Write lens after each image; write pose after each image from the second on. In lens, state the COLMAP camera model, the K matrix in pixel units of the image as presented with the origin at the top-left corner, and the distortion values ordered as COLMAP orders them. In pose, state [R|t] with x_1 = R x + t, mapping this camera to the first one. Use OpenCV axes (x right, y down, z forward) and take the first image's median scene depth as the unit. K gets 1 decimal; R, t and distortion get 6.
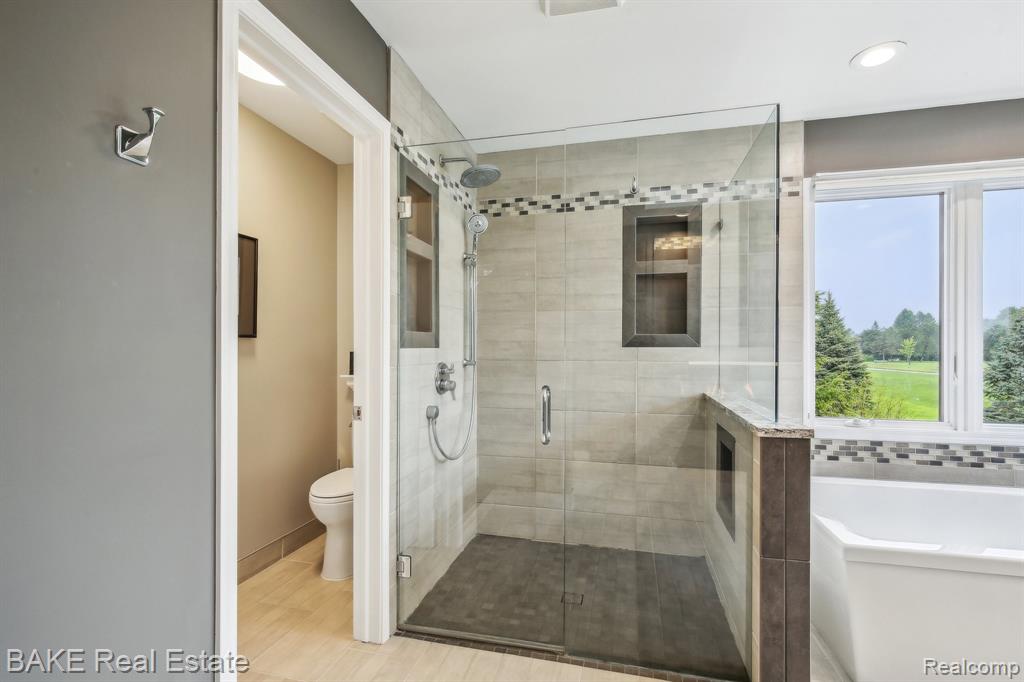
lens RADIAL K [[477.5, 0, 508.0], [0, 477.5, 348.8], [0, 0, 1]] dist [-0.000618, -0.000445]
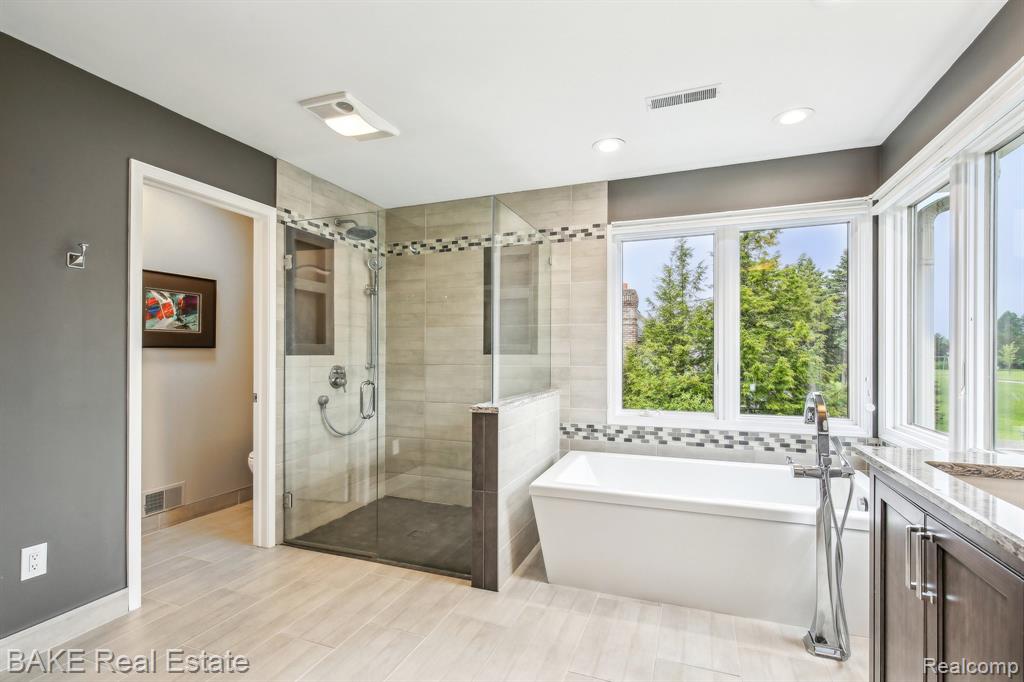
lens RADIAL K [[478.4, 0, 509.9], [0, 478.4, 354.6], [0, 0, 1]] dist [-0.001599, -0.001081]
pose [[0.993424, -0.000104, -0.114492, 0.522005], [-0.000136, 0.999998, -0.002093, -0.000940], [0.114492, 0.002095, 0.993422, -0.336701]]
